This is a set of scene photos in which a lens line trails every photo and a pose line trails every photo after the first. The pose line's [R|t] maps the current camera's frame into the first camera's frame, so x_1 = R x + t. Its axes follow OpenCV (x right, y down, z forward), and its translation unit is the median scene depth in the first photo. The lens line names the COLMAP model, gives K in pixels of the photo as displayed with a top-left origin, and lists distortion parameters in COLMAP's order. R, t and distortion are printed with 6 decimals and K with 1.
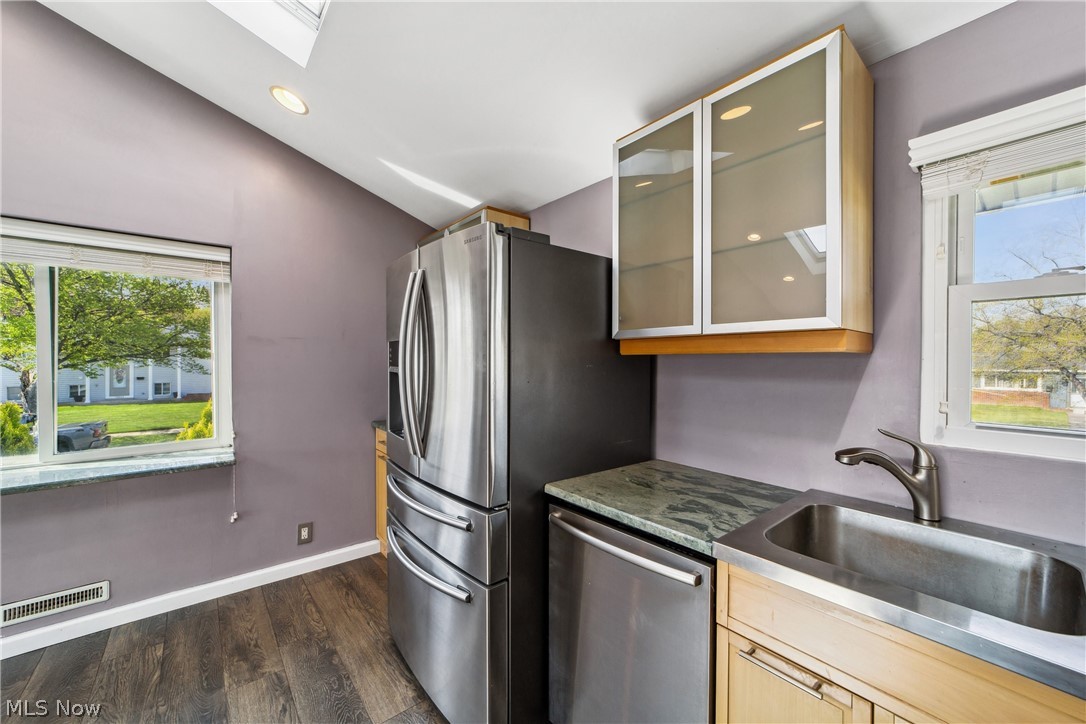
lens RADIAL K [[420.0, 0, 545.3], [0, 420.0, 361.3], [0, 0, 1]] dist [-0.014044, 0.006210]
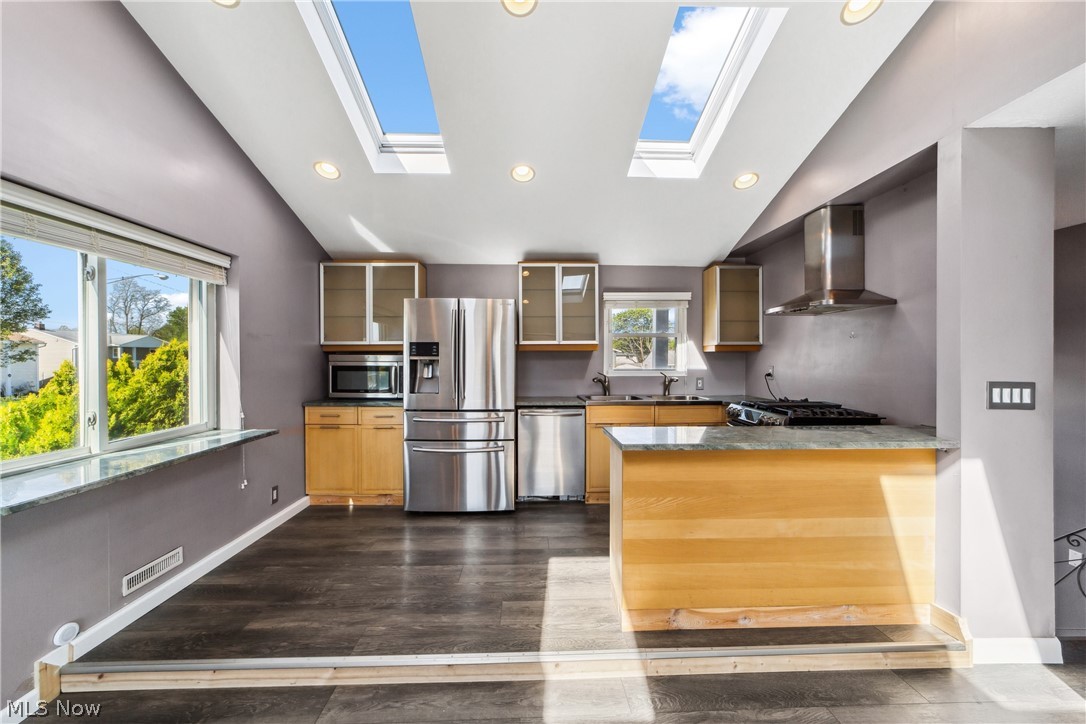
lens RADIAL K [[420.0, 0, 542.3], [0, 420.0, 362.8], [0, 0, 1]] dist [-0.014044, 0.006210]
pose [[0.611272, -0.012901, 0.791316, -1.645154], [0.008439, 0.999917, 0.009783, 0.030764], [-0.791376, 0.000698, 0.611330, -0.576778]]
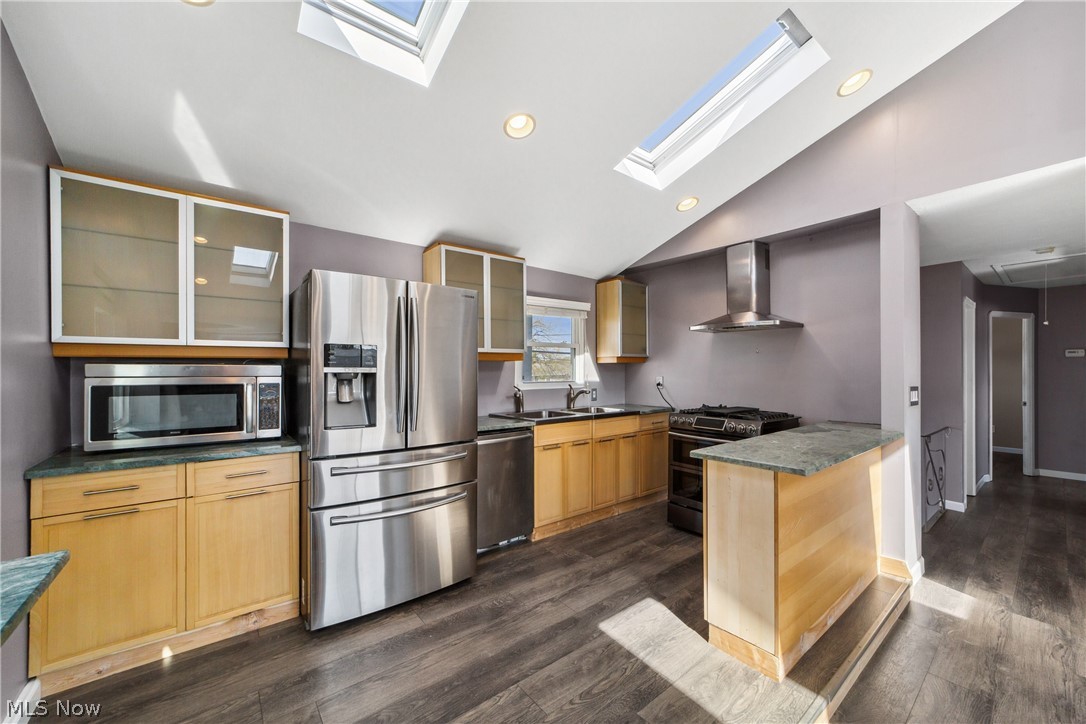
lens RADIAL K [[420.0, 0, 542.3], [0, 420.0, 369.0], [0, 0, 1]] dist [-0.014044, 0.006210]
pose [[0.020892, -0.005759, 0.999765, -1.622832], [0.007520, 0.999956, 0.005603, 0.016193], [-0.999753, 0.007401, 0.020935, 0.512077]]
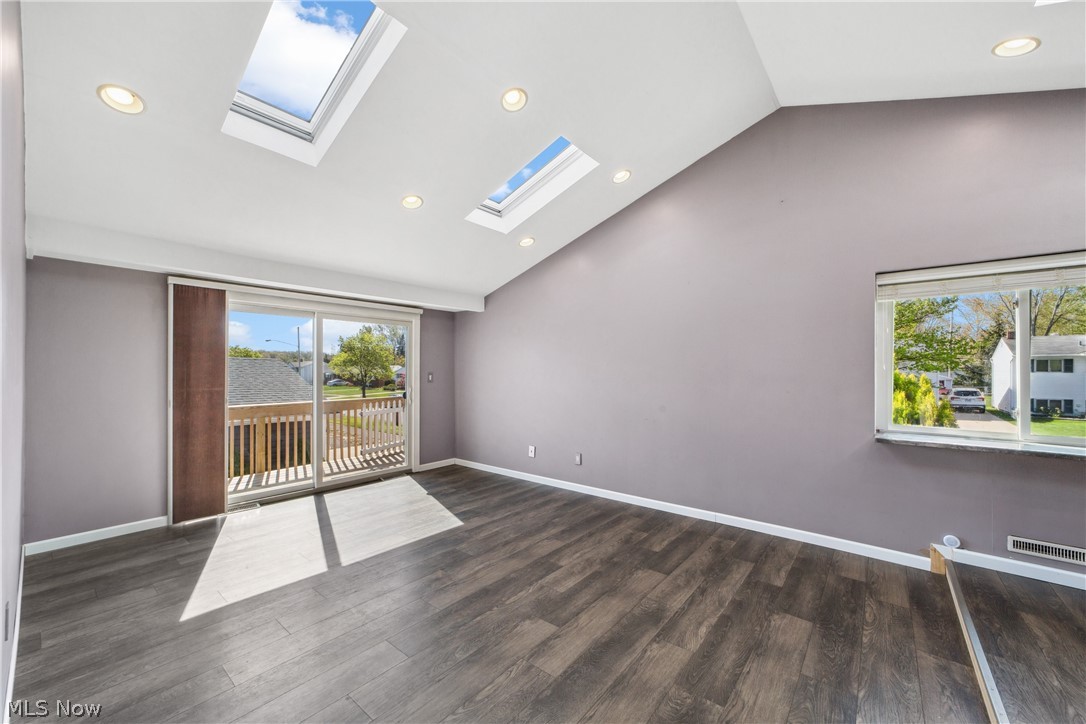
lens RADIAL K [[420.0, 0, 541.9], [0, 420.0, 372.3], [0, 0, 1]] dist [-0.014044, 0.006210]
pose [[0.185345, 0.000520, -0.982673, -0.235528], [-0.010147, 0.999948, -0.001385, 0.059264], [0.982621, 0.010228, 0.185340, -0.897519]]
